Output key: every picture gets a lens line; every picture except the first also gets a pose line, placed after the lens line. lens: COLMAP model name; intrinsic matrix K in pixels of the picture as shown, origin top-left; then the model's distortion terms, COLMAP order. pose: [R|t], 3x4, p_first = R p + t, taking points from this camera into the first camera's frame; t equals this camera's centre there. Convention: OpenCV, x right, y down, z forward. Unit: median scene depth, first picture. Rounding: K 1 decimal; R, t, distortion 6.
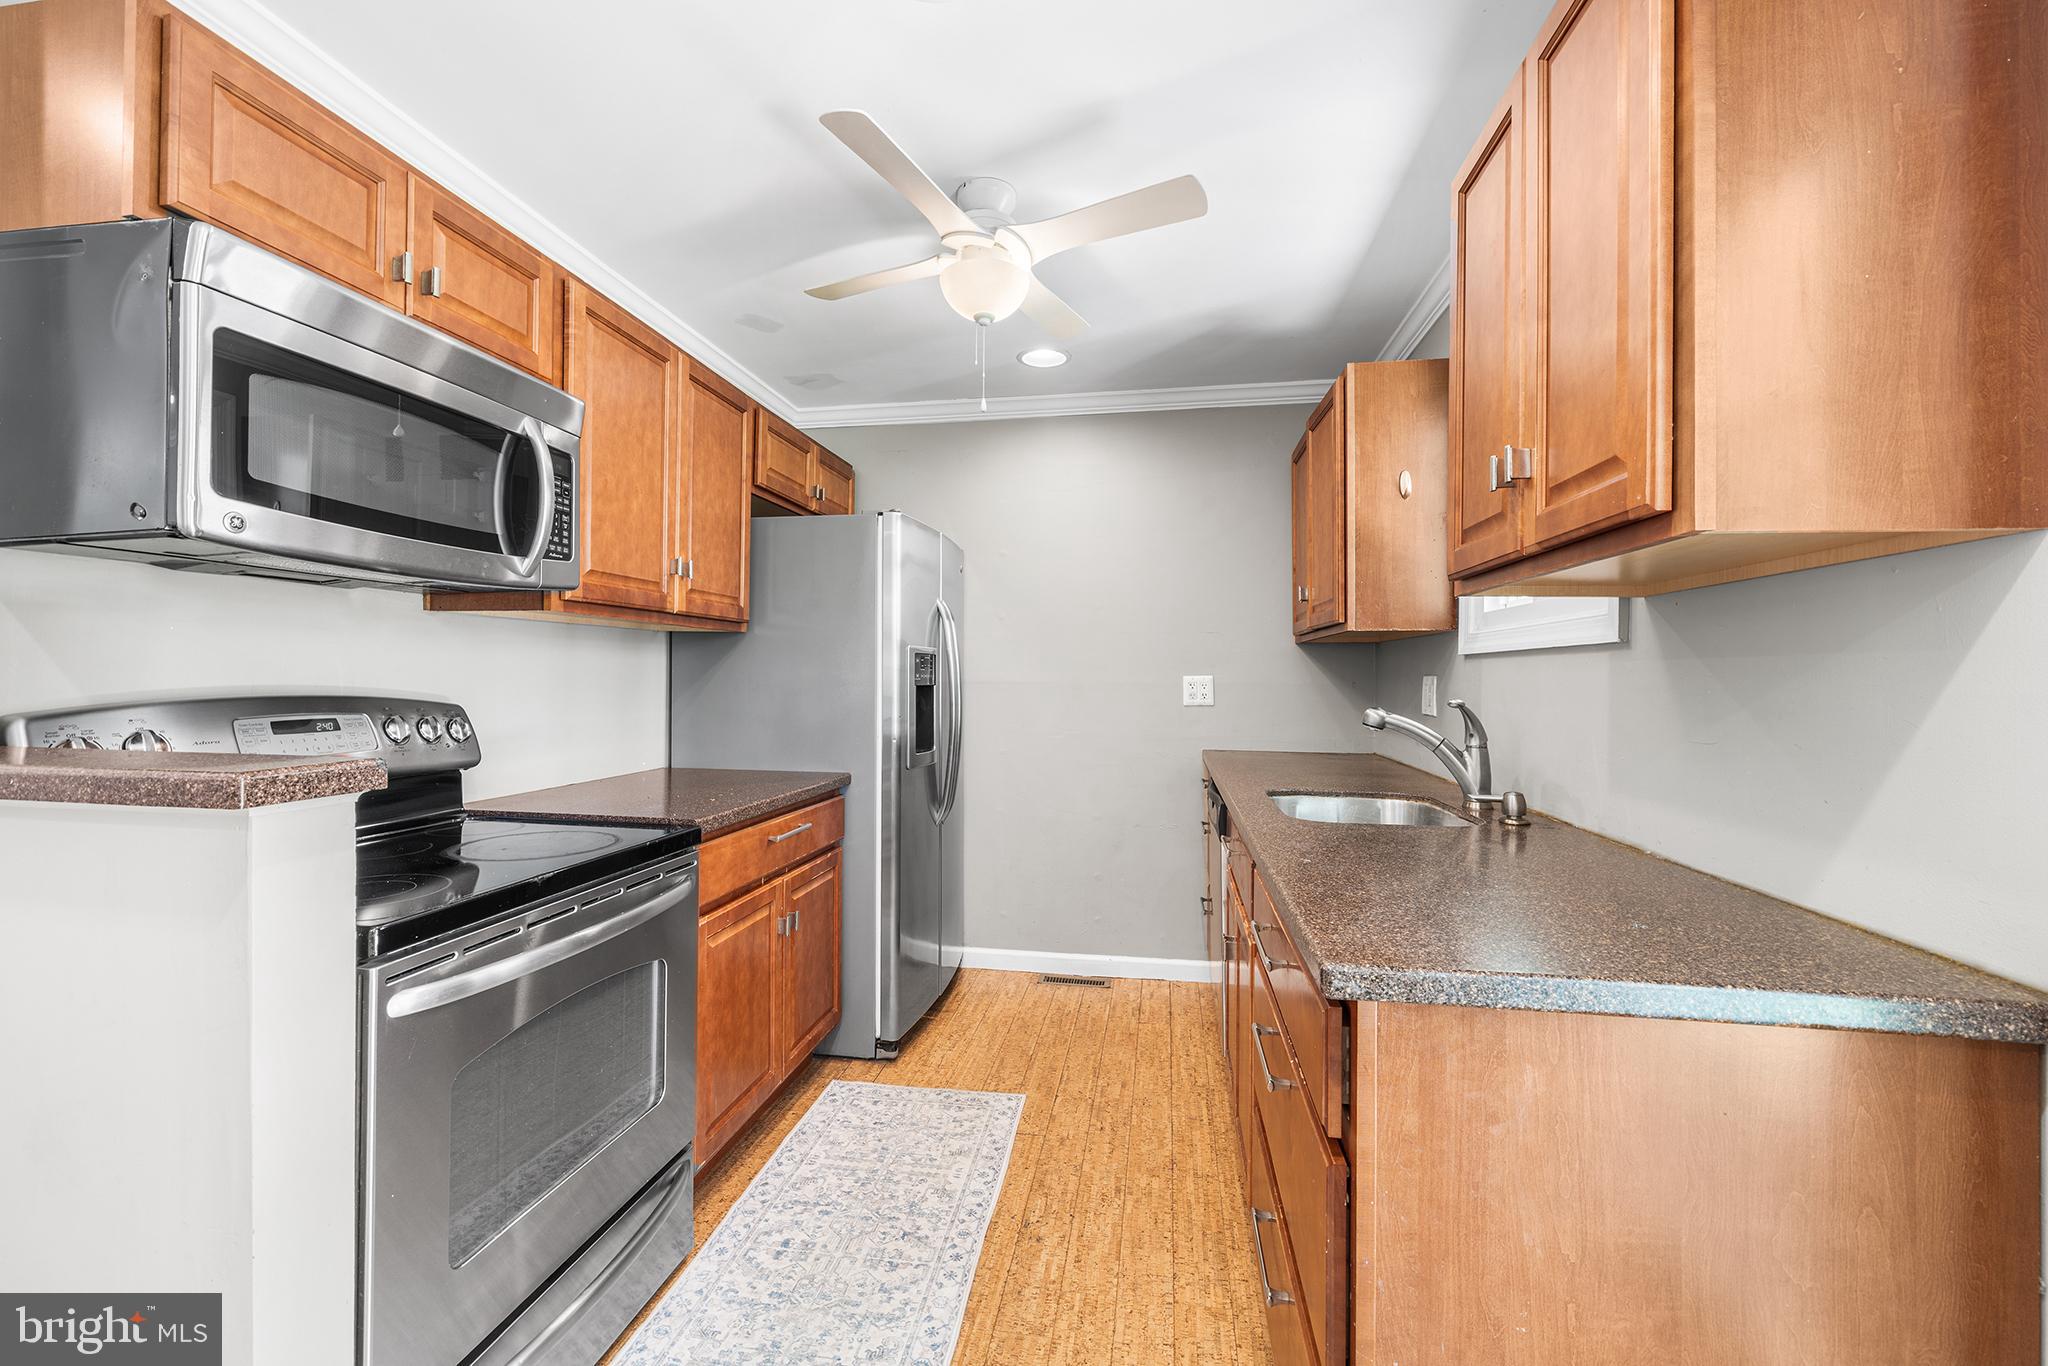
lens RADIAL K [[846.8, 0, 1017.8], [0, 846.8, 667.5], [0, 0, 1]] dist [-0.000748, -0.000105]
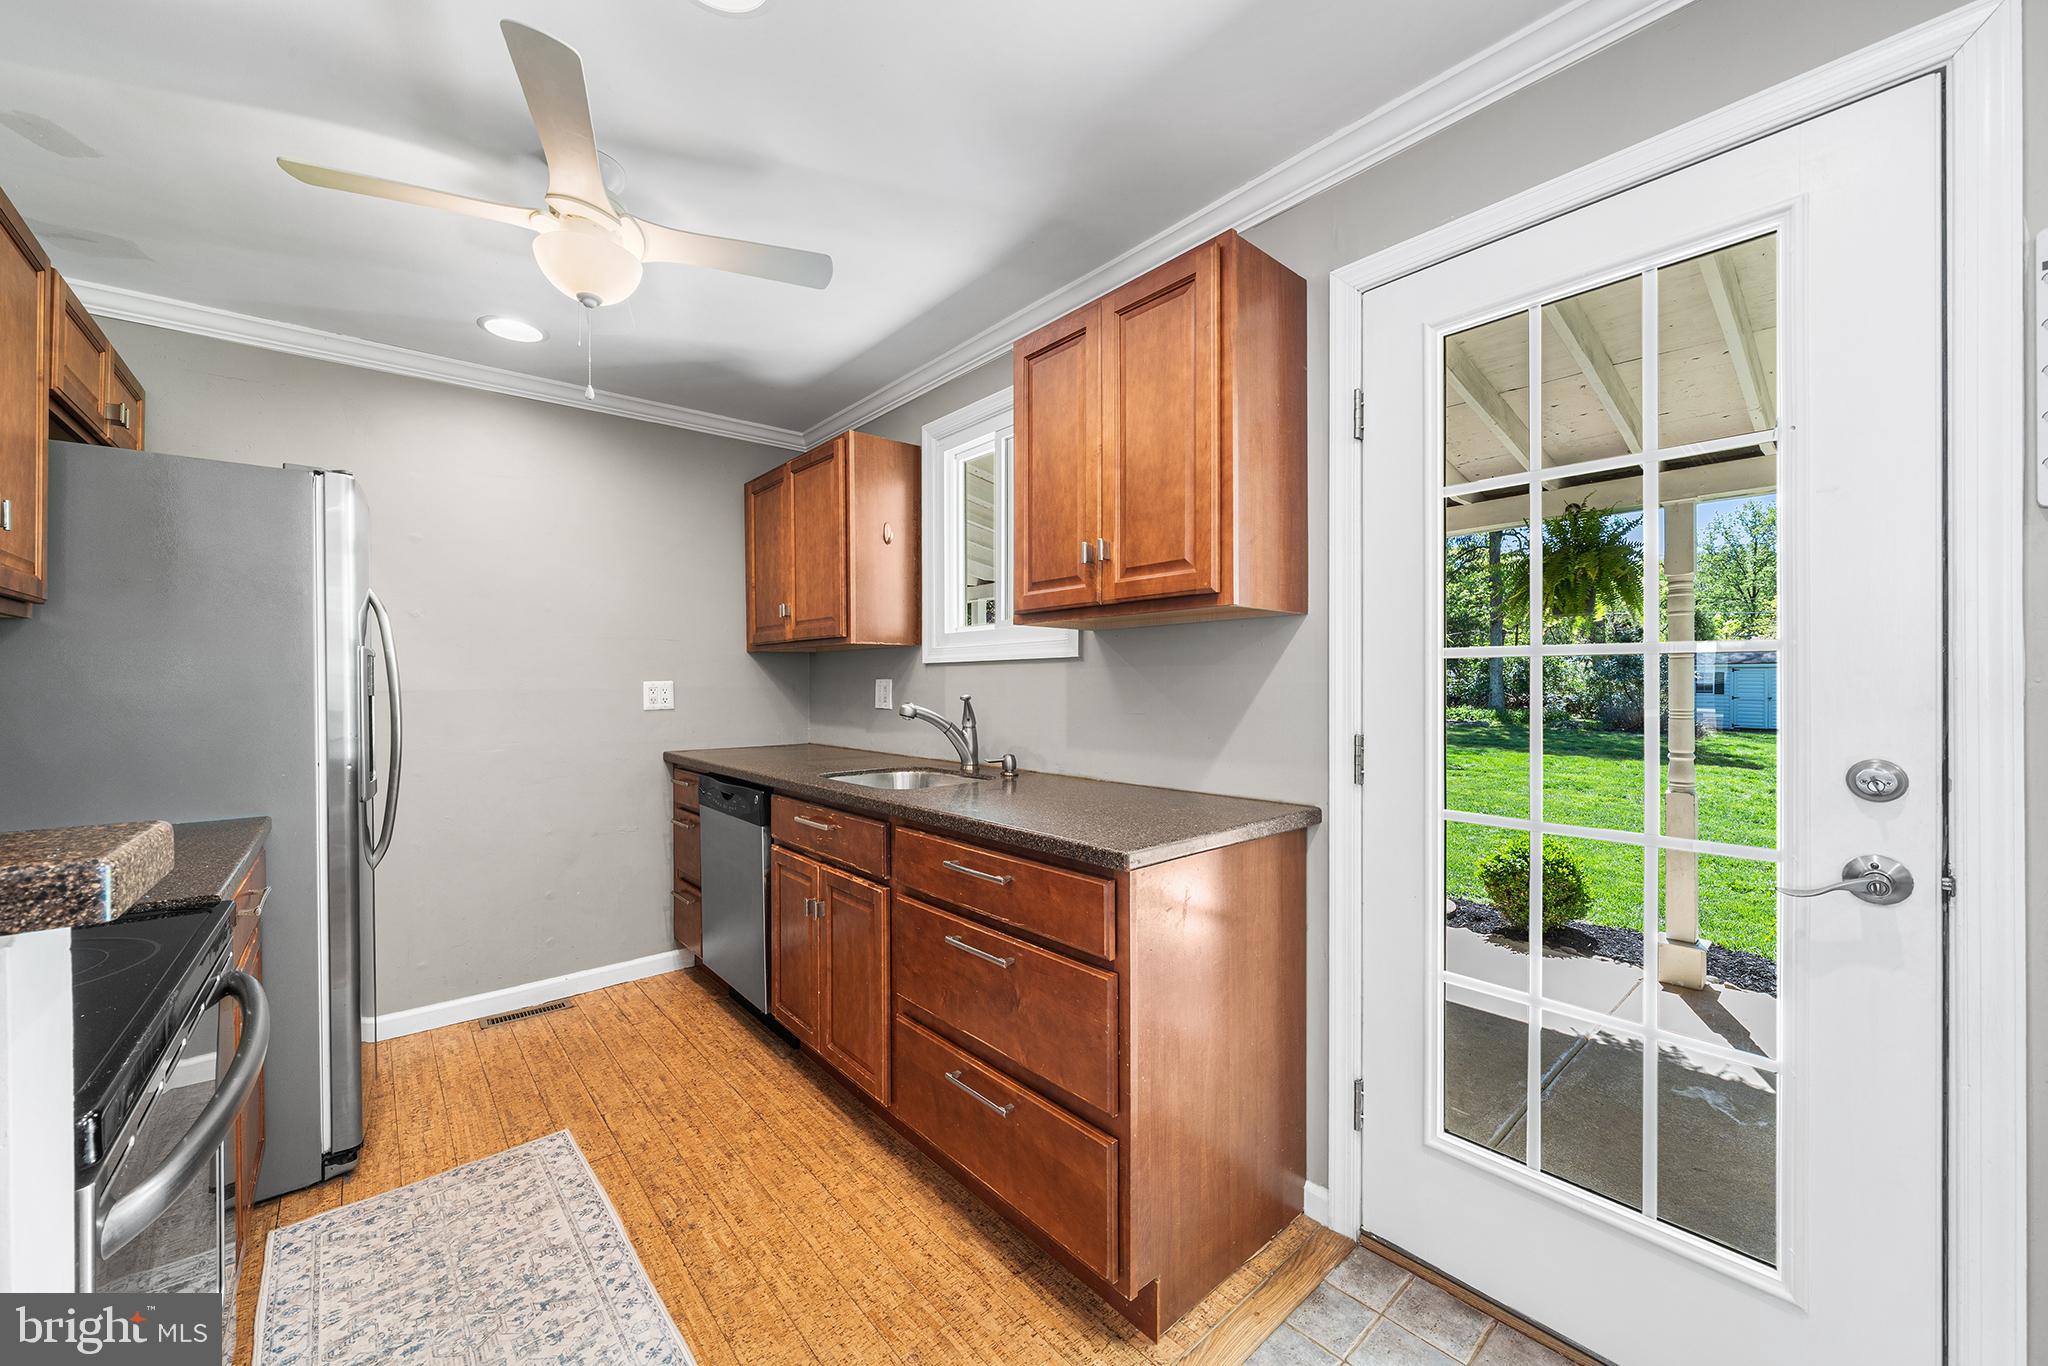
lens RADIAL K [[772.5, 0, 1024.0], [0, 772.5, 683.0], [0, 0, 1]] dist [-0.003636, 0.000179]
pose [[0.636374, -0.011339, 0.771297, -0.388258], [0.001980, 0.999913, 0.013066, 0.000832], [-0.771378, -0.006788, 0.636341, 0.083954]]
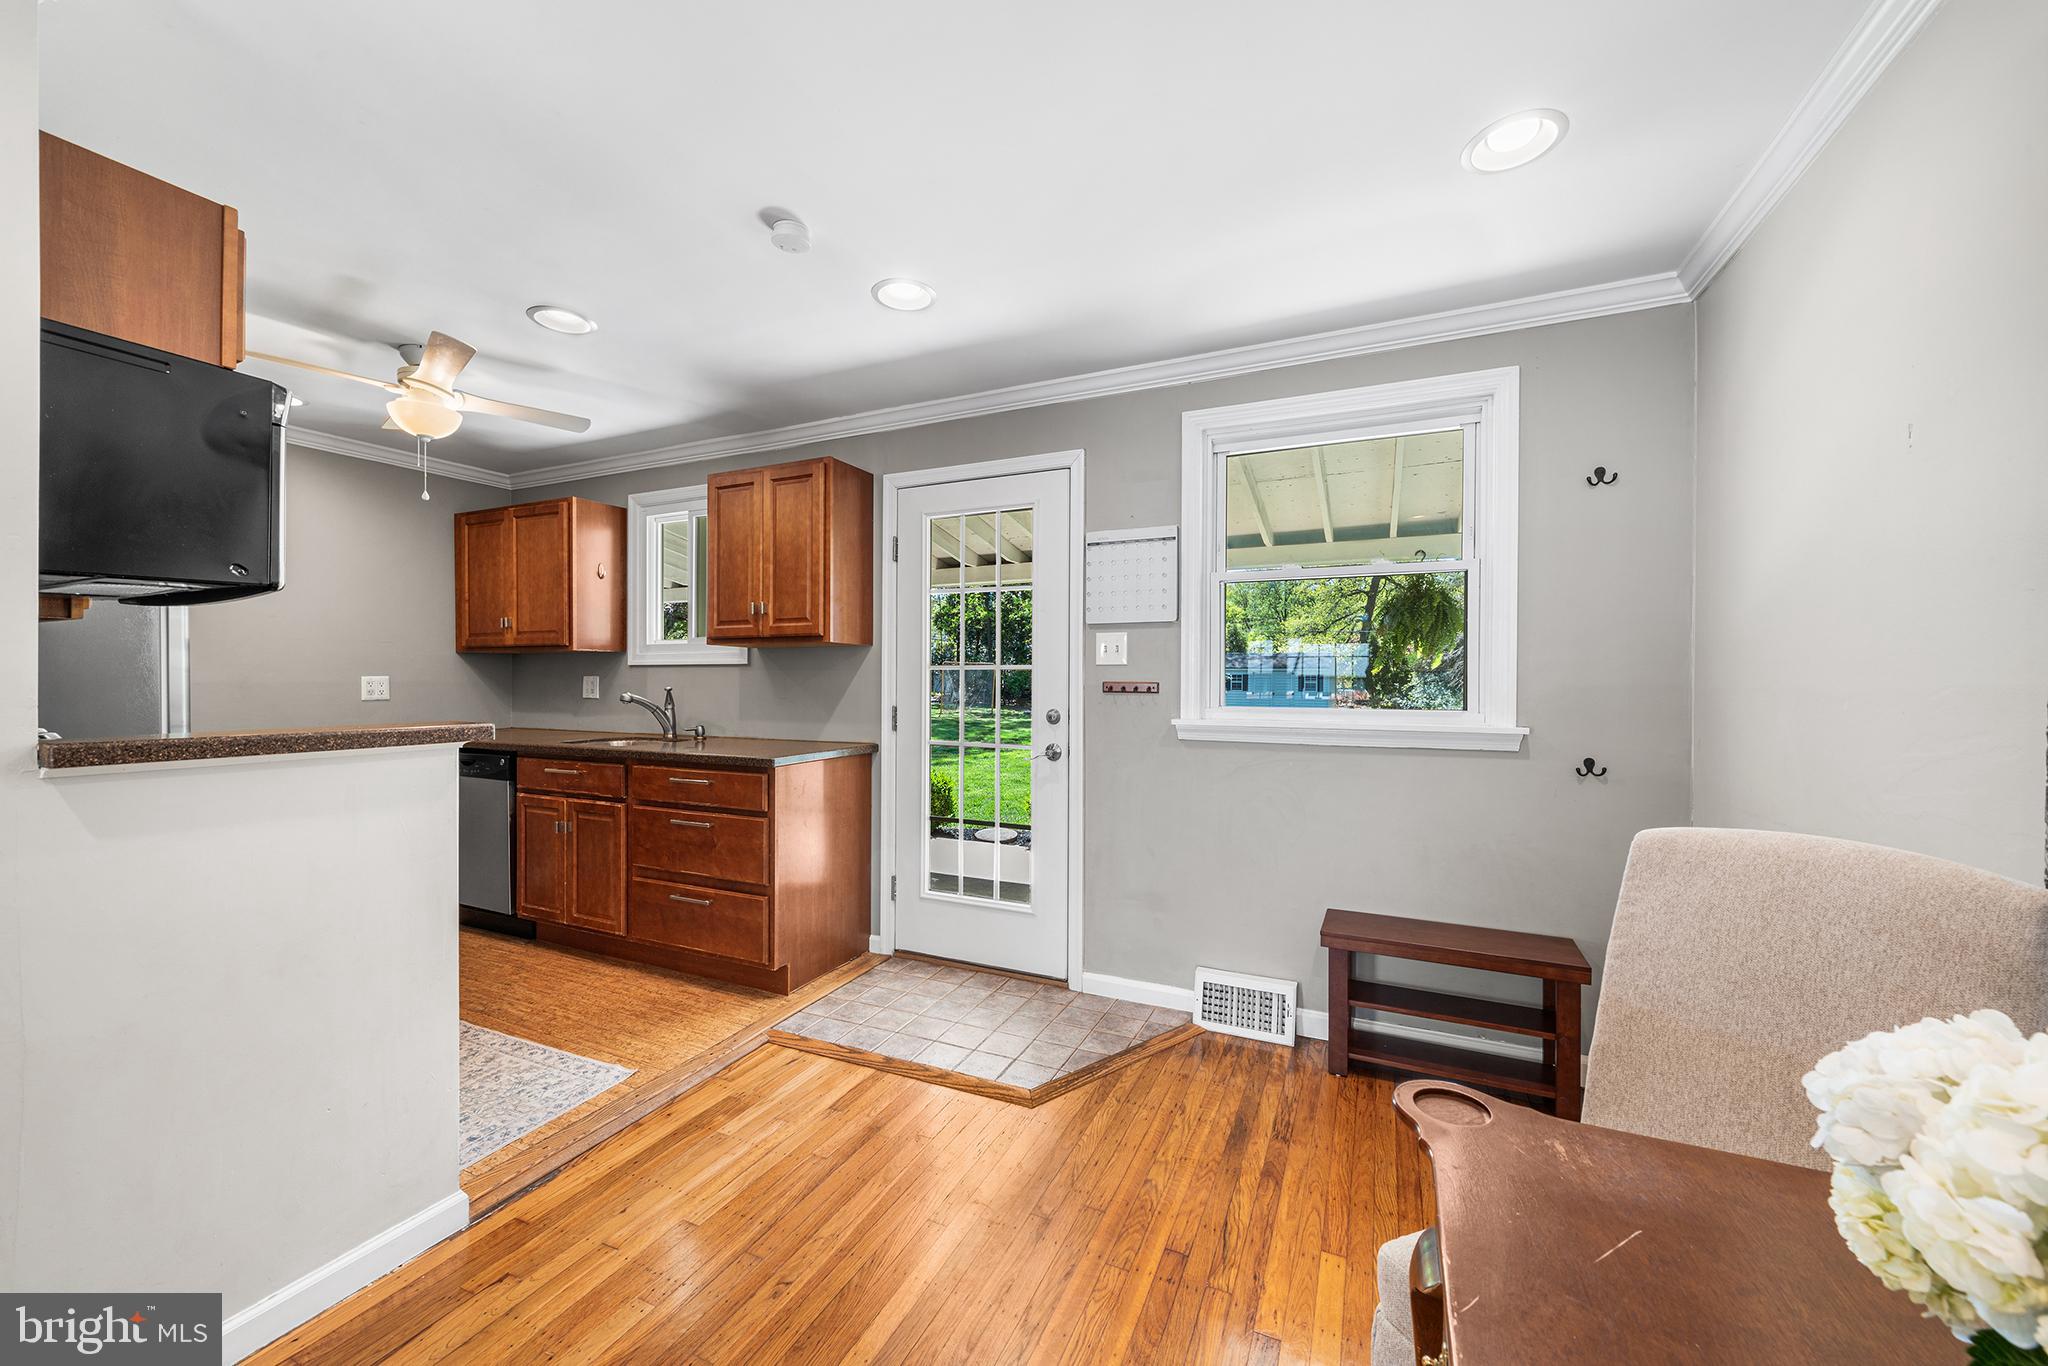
lens RADIAL K [[772.5, 0, 1024.0], [0, 772.5, 683.0], [0, 0, 1]] dist [-0.003636, 0.000179]
pose [[0.261709, -0.011287, 0.965081, -1.057230], [-0.009903, 0.999848, 0.014379, -0.009971], [-0.965096, -0.013321, 0.261557, -0.367854]]
